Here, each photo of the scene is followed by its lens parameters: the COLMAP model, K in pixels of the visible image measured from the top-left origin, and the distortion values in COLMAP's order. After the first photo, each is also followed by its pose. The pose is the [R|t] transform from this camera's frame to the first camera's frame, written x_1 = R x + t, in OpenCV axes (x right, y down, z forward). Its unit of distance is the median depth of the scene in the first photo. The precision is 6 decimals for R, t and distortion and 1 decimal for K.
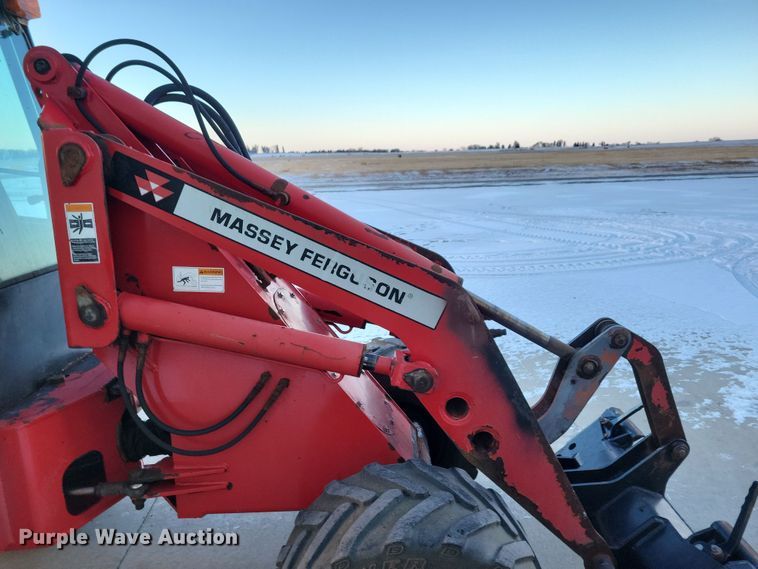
lens RADIAL K [[583.5, 0, 388.7], [0, 583.5, 276.1], [0, 0, 1]] dist [0.067173, -0.049341]
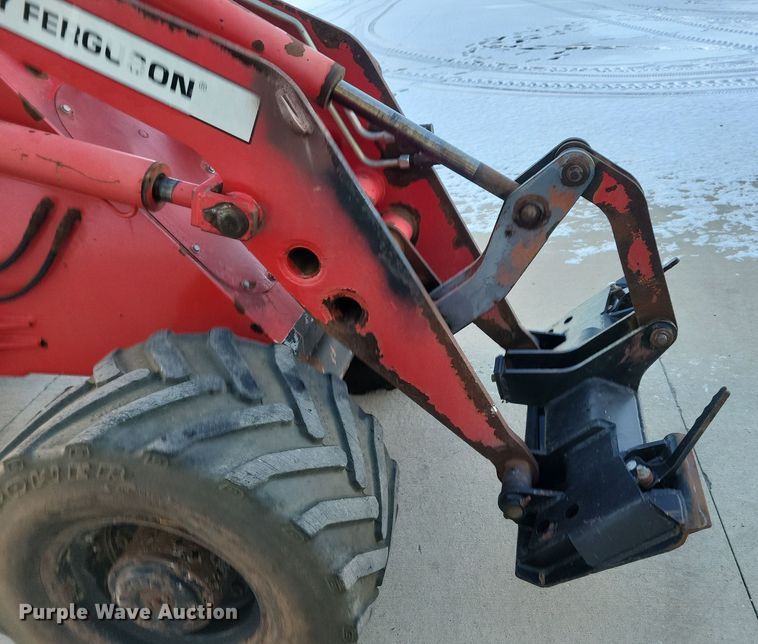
lens RADIAL K [[660.9, 0, 467.2], [0, 660.9, 309.6], [0, 0, 1]] dist [0.040932, -0.013155]
pose [[0.991247, 0.060142, -0.117524, 0.407602], [-0.022858, 0.954947, 0.295896, 0.042659], [0.130025, -0.290619, 0.947963, 0.268117]]
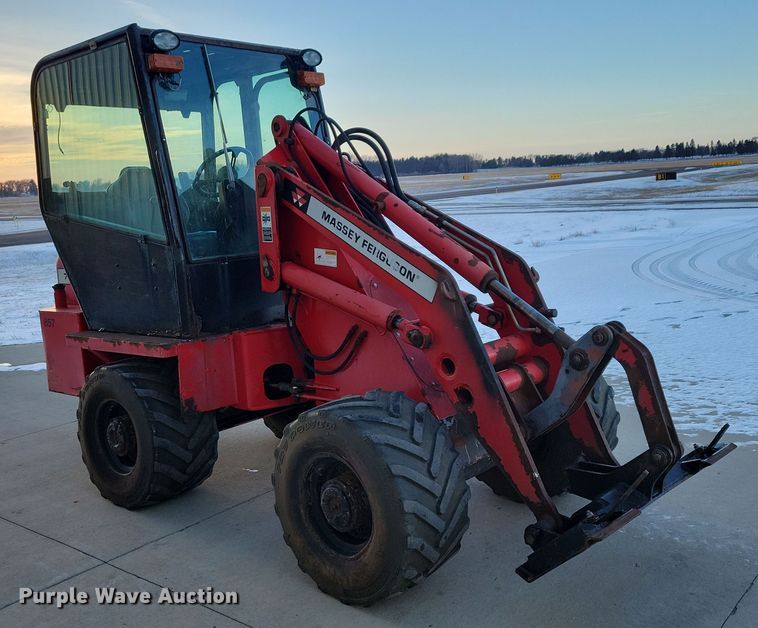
lens RADIAL K [[813.5, 0, 417.2], [0, 813.5, 285.2], [0, 0, 1]] dist [0.044745, 0.006041]
pose [[0.735900, 0.079276, -0.672434, 1.286827], [-0.107770, 0.994176, -0.000734, 0.053130], [0.668459, 0.073008, 0.740157, -0.411524]]
